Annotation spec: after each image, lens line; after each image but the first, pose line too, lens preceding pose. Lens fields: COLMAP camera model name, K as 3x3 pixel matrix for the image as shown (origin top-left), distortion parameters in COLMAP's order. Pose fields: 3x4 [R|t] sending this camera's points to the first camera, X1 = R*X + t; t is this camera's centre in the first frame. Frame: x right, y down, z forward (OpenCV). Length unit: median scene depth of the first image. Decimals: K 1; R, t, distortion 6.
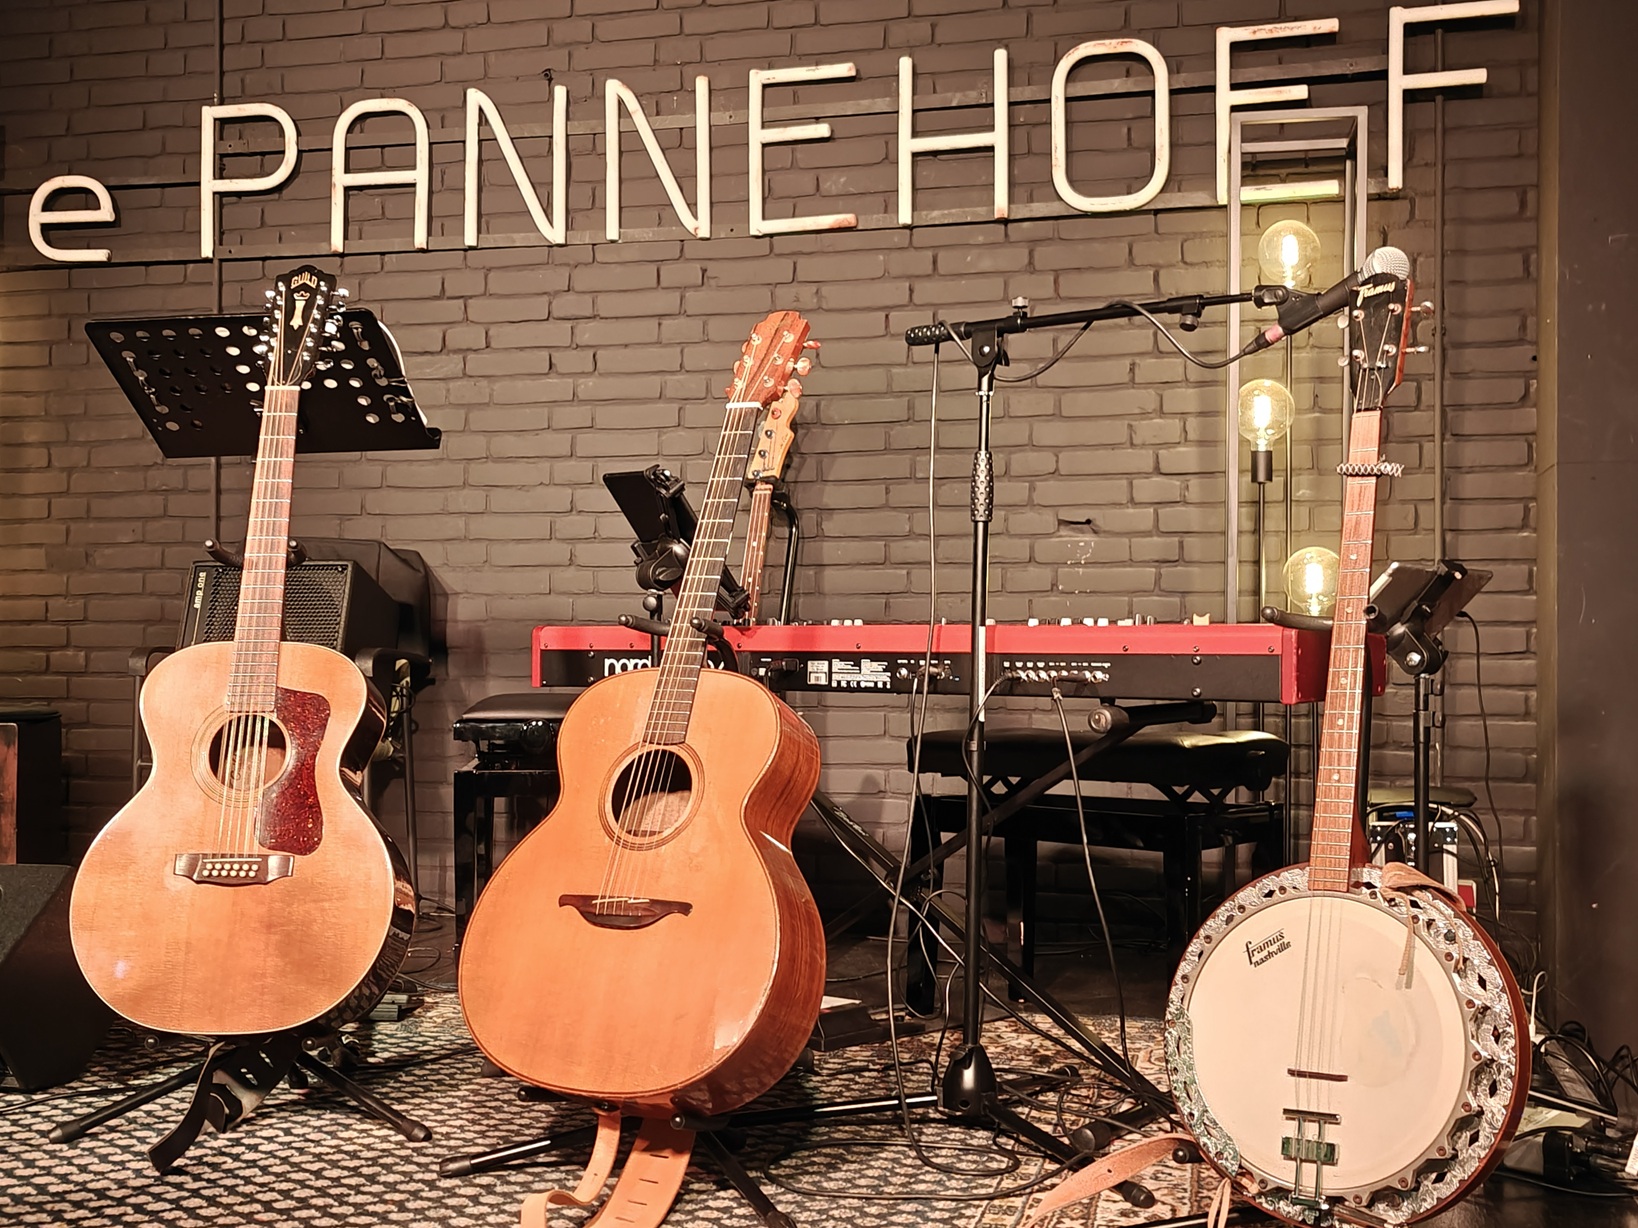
lens RADIAL K [[2002.7, 0, 821.8], [0, 2002.7, 622.1], [0, 0, 1]] dist [-0.006660, 0.000000]
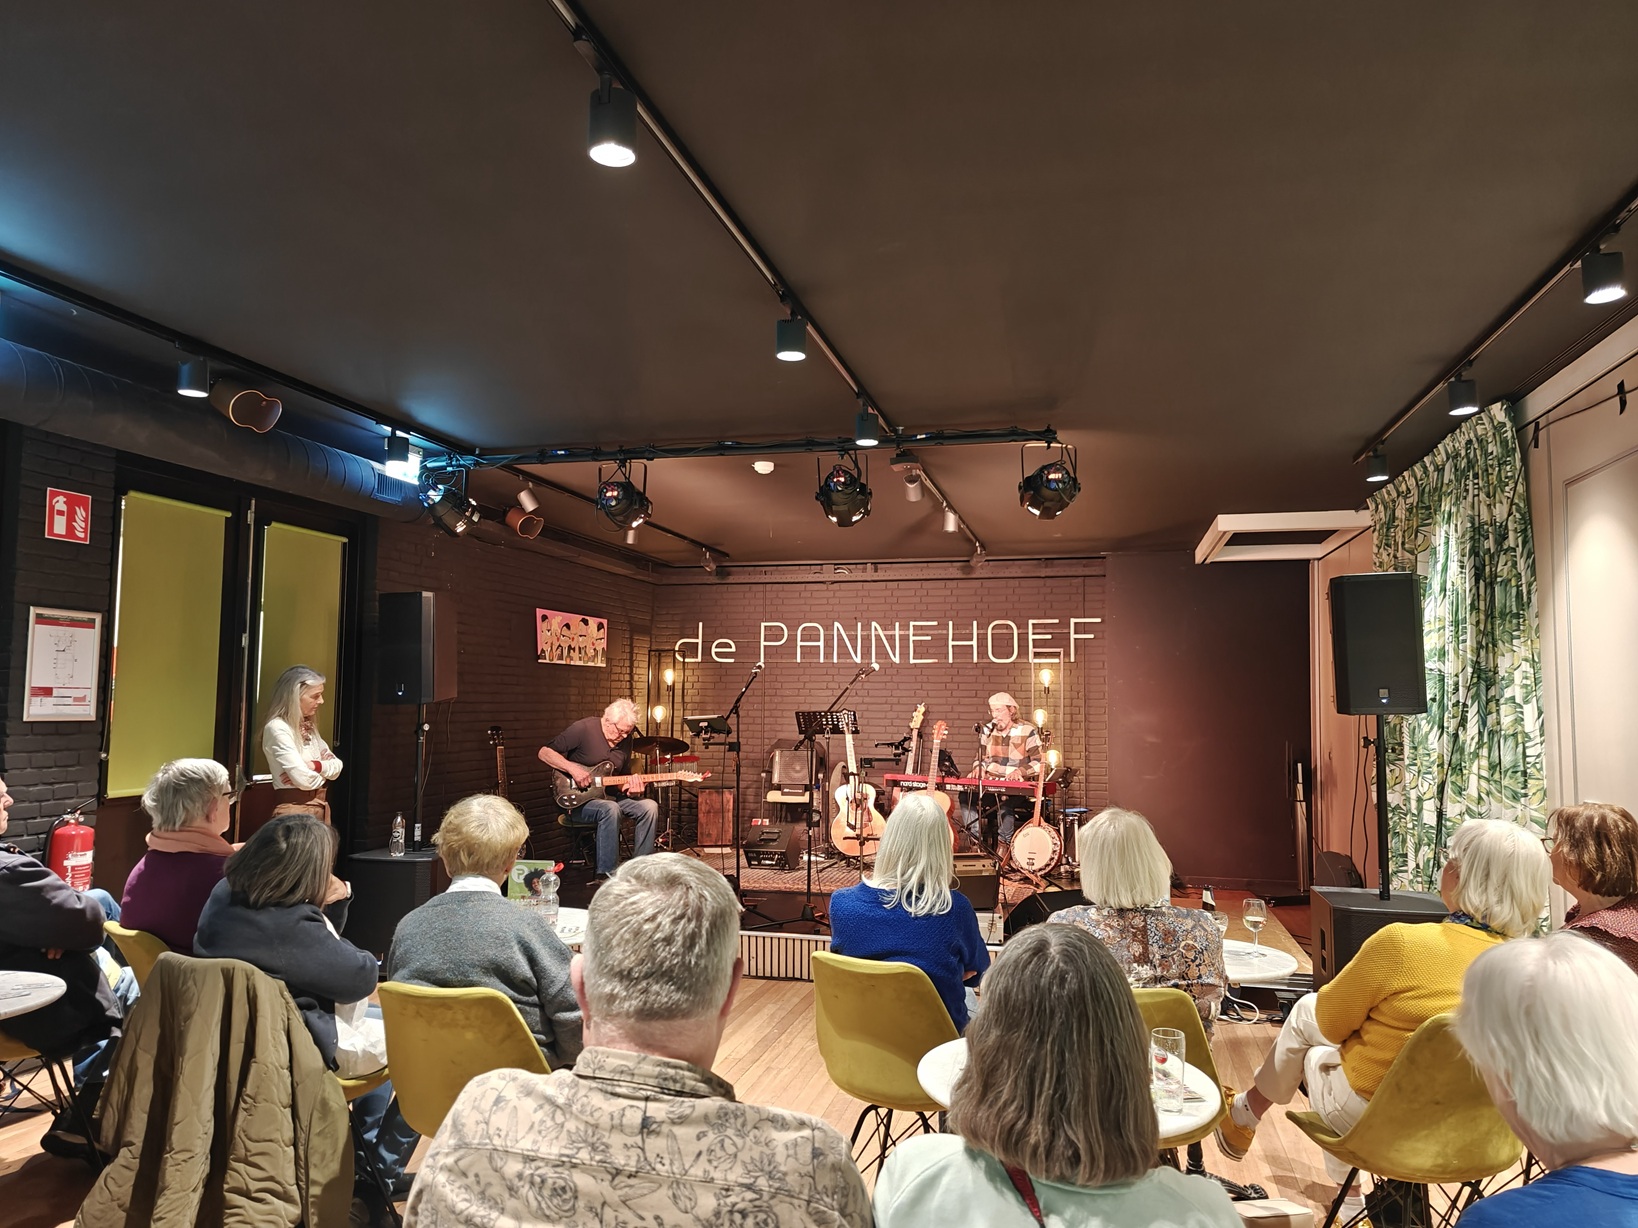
lens RADIAL K [[1167.4, 0, 806.7], [0, 1167.4, 605.6], [0, 0, 1]] dist [0.089540, -0.001988]
pose [[0.999521, -0.000224, -0.030936, -0.161353], [-0.002151, 0.997051, -0.076714, -0.125427], [0.030862, 0.076744, 0.996573, -1.244417]]
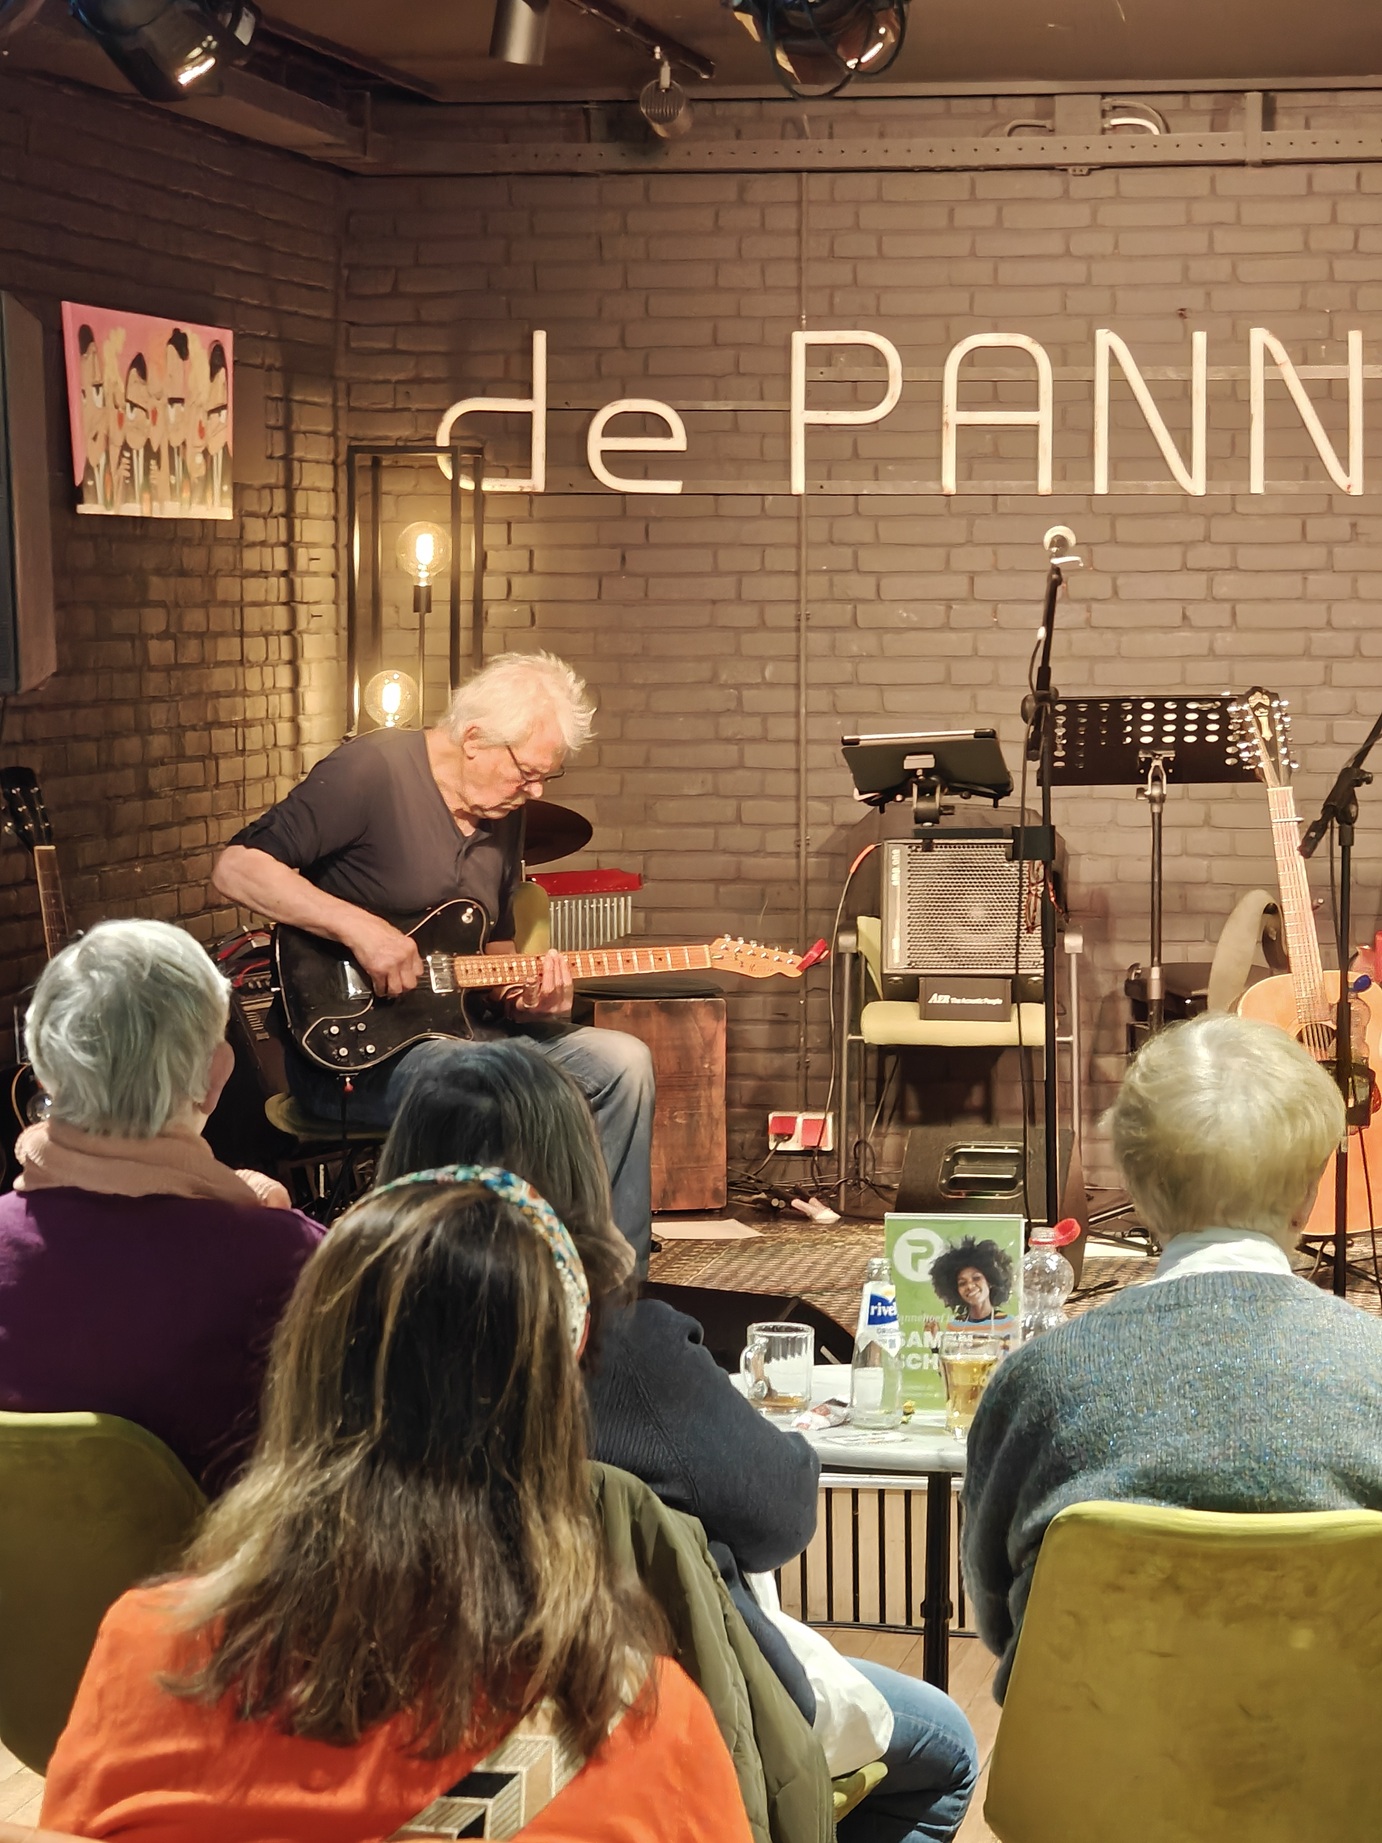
lens RADIAL K [[5328.4, 0, 693.7], [0, 5328.4, 918.1], [0, 0, 1]] dist [-0.018460, 0.000000]
pose [[0.999825, -0.006158, 0.017639, -0.416956], [0.005015, 0.997929, 0.064131, -0.150012], [-0.017998, -0.064031, 0.997786, -1.552318]]
